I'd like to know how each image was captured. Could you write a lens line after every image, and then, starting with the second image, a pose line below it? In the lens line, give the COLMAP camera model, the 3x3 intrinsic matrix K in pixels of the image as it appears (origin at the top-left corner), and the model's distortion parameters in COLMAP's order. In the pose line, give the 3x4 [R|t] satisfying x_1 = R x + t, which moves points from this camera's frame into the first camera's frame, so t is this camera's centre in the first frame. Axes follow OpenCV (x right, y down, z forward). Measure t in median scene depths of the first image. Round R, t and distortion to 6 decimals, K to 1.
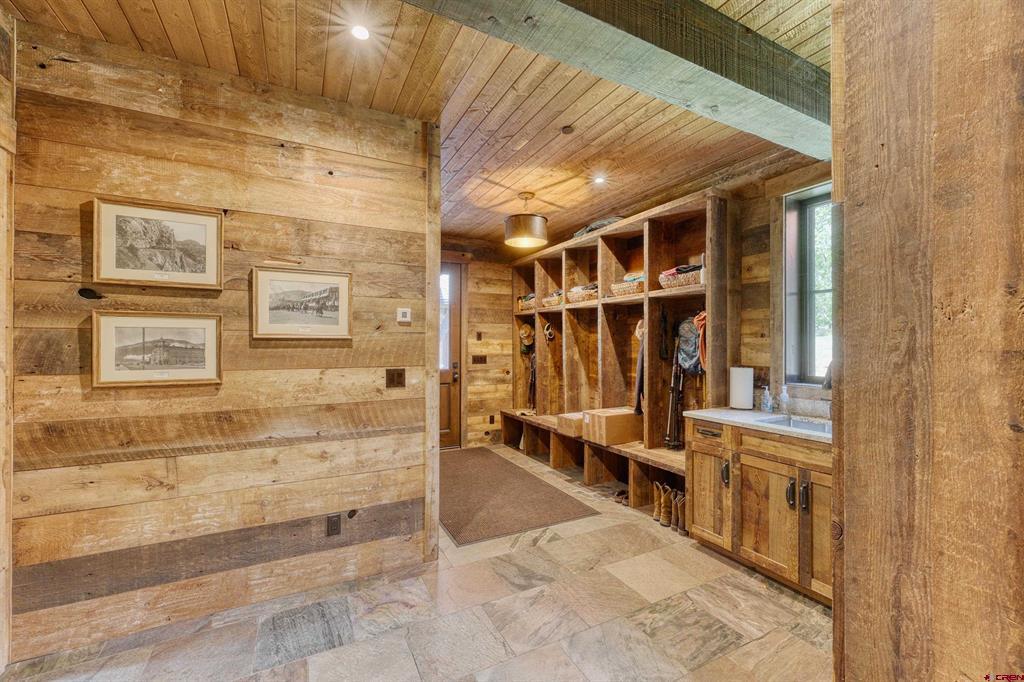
lens RADIAL K [[412.4, 0, 516.3], [0, 412.4, 340.2], [0, 0, 1]] dist [0.000844, 0.000129]
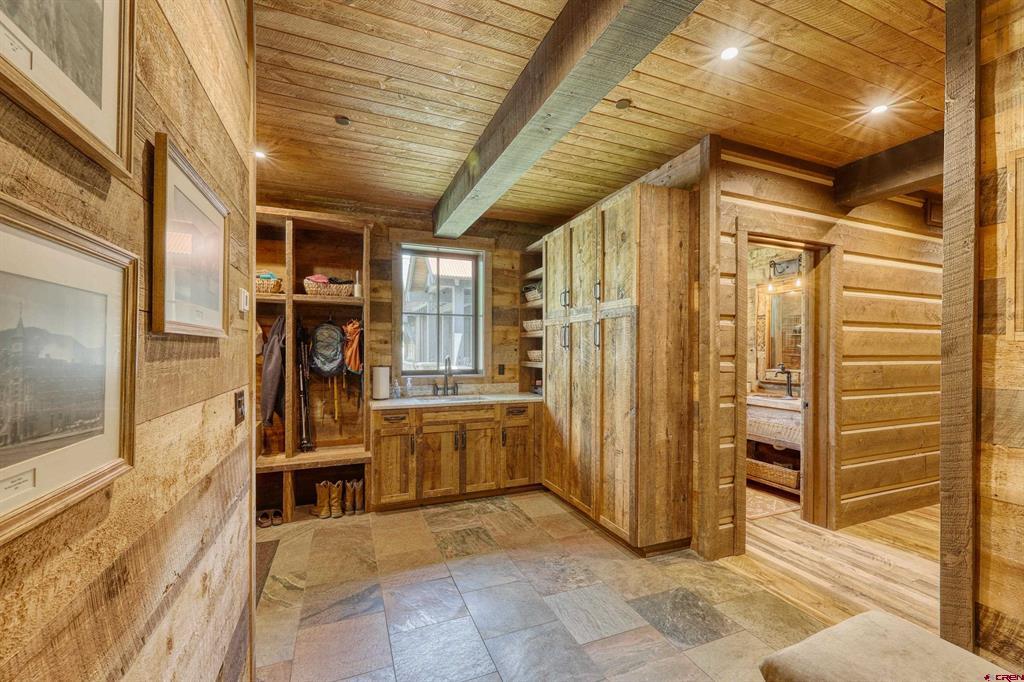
lens RADIAL K [[412.4, 0, 510.9], [0, 412.4, 349.4], [0, 0, 1]] dist [0.000844, 0.000129]
pose [[0.103704, -0.000958, 0.994608, -0.790871], [-0.012945, 0.999914, 0.002313, 0.003158], [-0.994524, -0.013115, 0.103682, 0.529114]]
